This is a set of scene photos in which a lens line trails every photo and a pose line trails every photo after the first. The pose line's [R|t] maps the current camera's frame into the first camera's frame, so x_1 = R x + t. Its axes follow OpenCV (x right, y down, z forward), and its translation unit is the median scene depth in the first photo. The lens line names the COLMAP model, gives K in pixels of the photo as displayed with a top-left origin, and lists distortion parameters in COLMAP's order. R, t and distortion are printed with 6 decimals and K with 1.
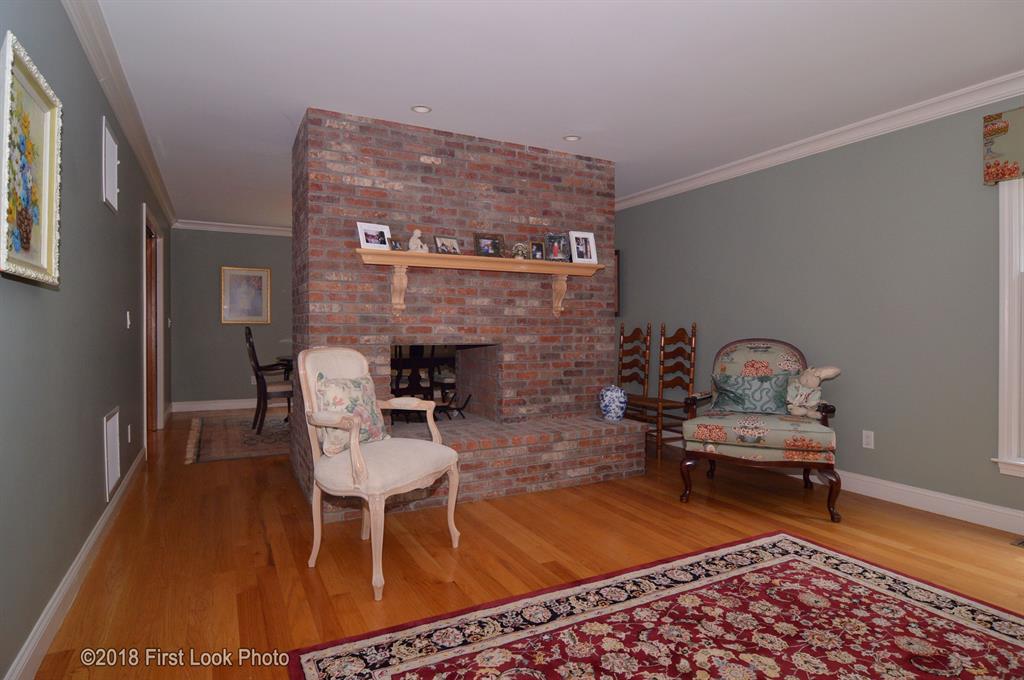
lens RADIAL K [[582.9, 0, 504.0], [0, 582.9, 332.8], [0, 0, 1]] dist [-0.017045, -0.004013]
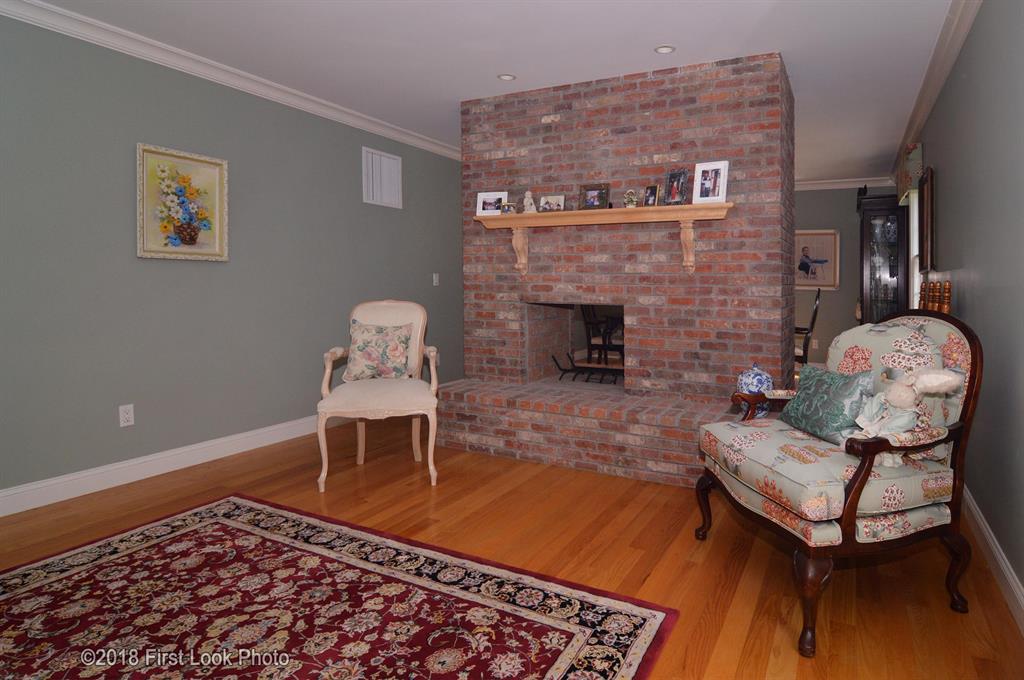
lens RADIAL K [[582.9, 0, 503.8], [0, 582.9, 303.6], [0, 0, 1]] dist [-0.017045, -0.004013]
pose [[0.554973, 0.029122, -0.831359, 0.926752], [-0.013544, 0.999571, 0.025974, -0.005584], [0.831758, -0.003155, 0.555129, 0.519907]]
